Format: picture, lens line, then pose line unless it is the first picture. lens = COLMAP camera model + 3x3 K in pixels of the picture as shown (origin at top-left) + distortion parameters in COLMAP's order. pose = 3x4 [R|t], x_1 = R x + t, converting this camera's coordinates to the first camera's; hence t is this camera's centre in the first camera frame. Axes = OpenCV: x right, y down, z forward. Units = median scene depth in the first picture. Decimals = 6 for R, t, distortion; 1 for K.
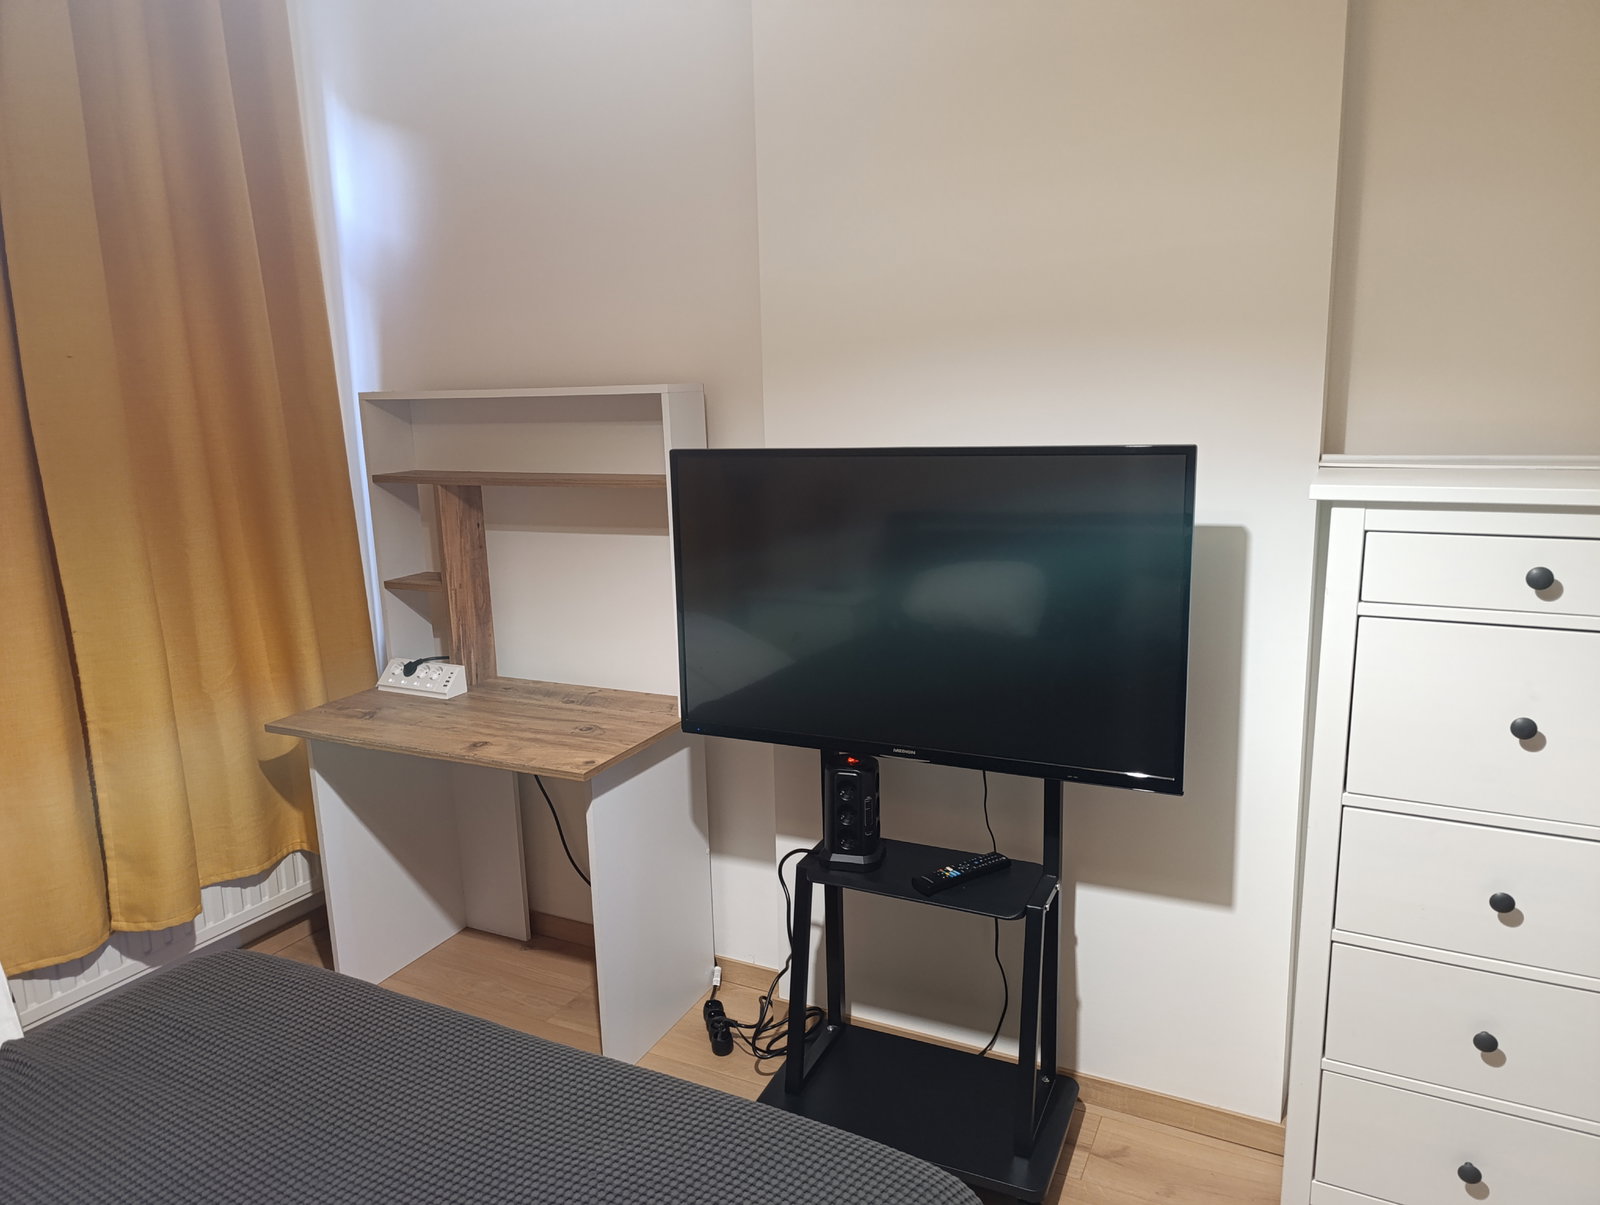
lens RADIAL K [[1085.6, 0, 800.0], [0, 1085.6, 602.5], [0, 0, 1]] dist [0.001715, 0.001304]
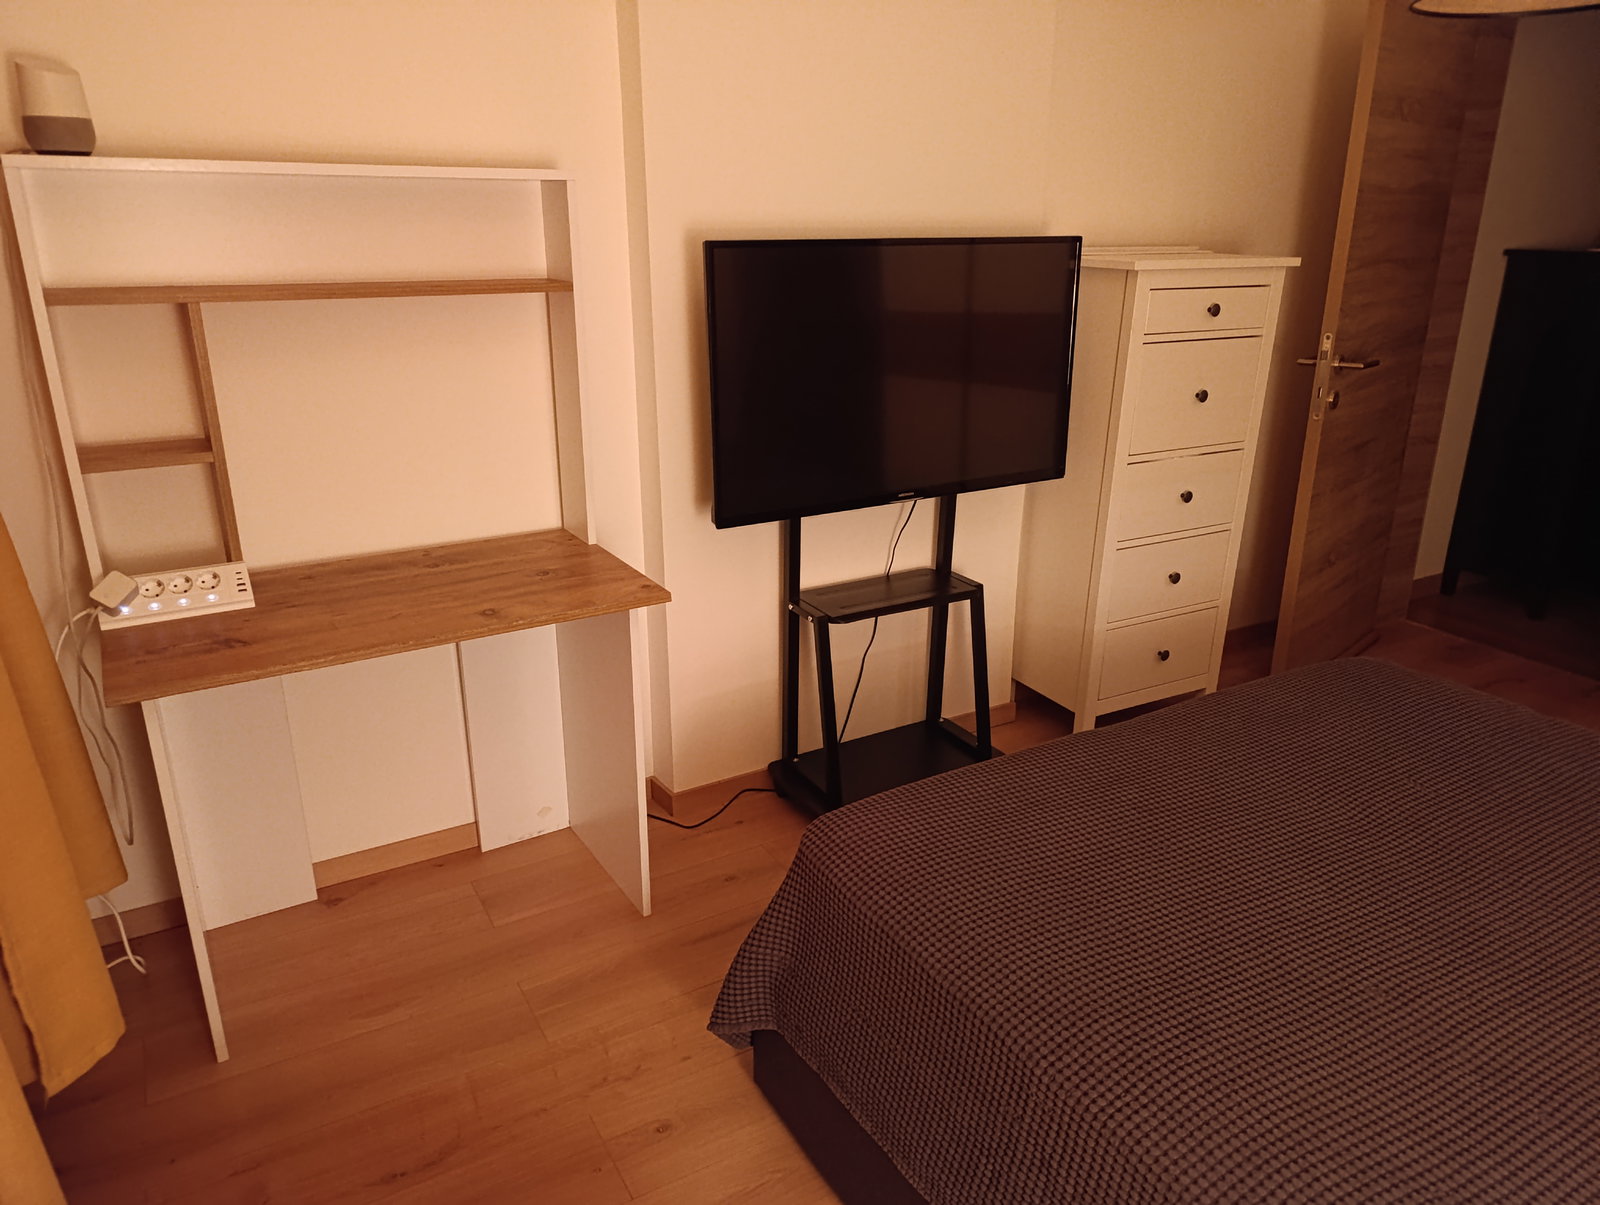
lens RADIAL K [[1085.6, 0, 800.0], [0, 1085.6, 602.5], [0, 0, 1]] dist [0.001715, 0.001304]
pose [[0.542549, -0.247337, 0.802786, -0.775225], [0.147022, 0.968878, 0.199148, -0.004648], [-0.827058, 0.009980, 0.562027, 0.328203]]
